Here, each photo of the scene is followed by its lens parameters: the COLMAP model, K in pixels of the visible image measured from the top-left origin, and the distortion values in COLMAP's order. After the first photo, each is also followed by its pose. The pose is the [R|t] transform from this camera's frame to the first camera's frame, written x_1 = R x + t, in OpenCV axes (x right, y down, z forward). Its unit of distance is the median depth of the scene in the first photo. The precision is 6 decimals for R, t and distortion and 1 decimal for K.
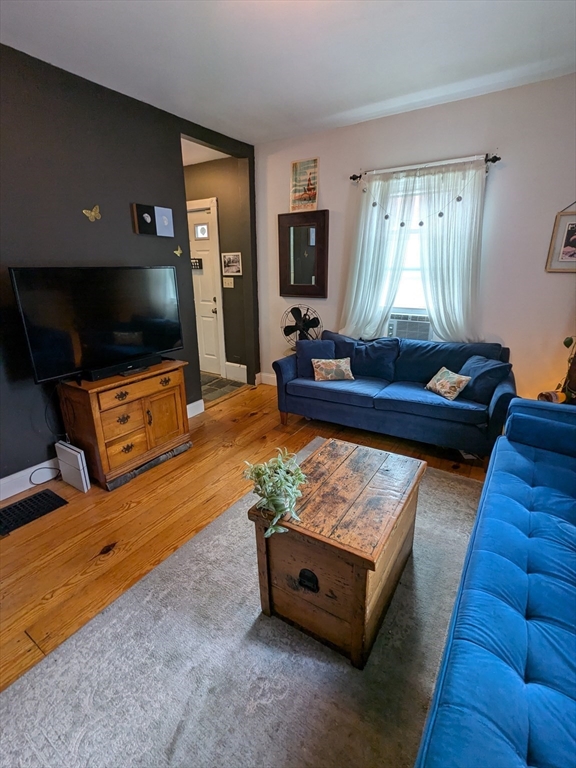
lens RADIAL K [[362.0, 0, 289.2], [0, 362.0, 383.3], [0, 0, 1]] dist [-0.001186, 0.001202]
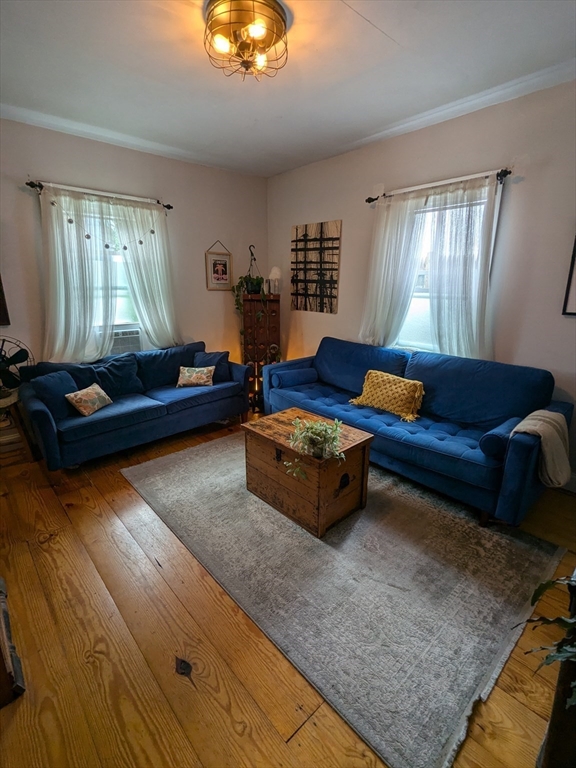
lens RADIAL K [[362.0, 0, 289.2], [0, 362.0, 383.3], [0, 0, 1]] dist [-0.001186, 0.001202]
pose [[0.253261, -0.250991, 0.934271, -0.638512], [0.286985, 0.941775, 0.175212, -0.100461], [-0.923850, 0.223747, 0.310546, 0.283911]]
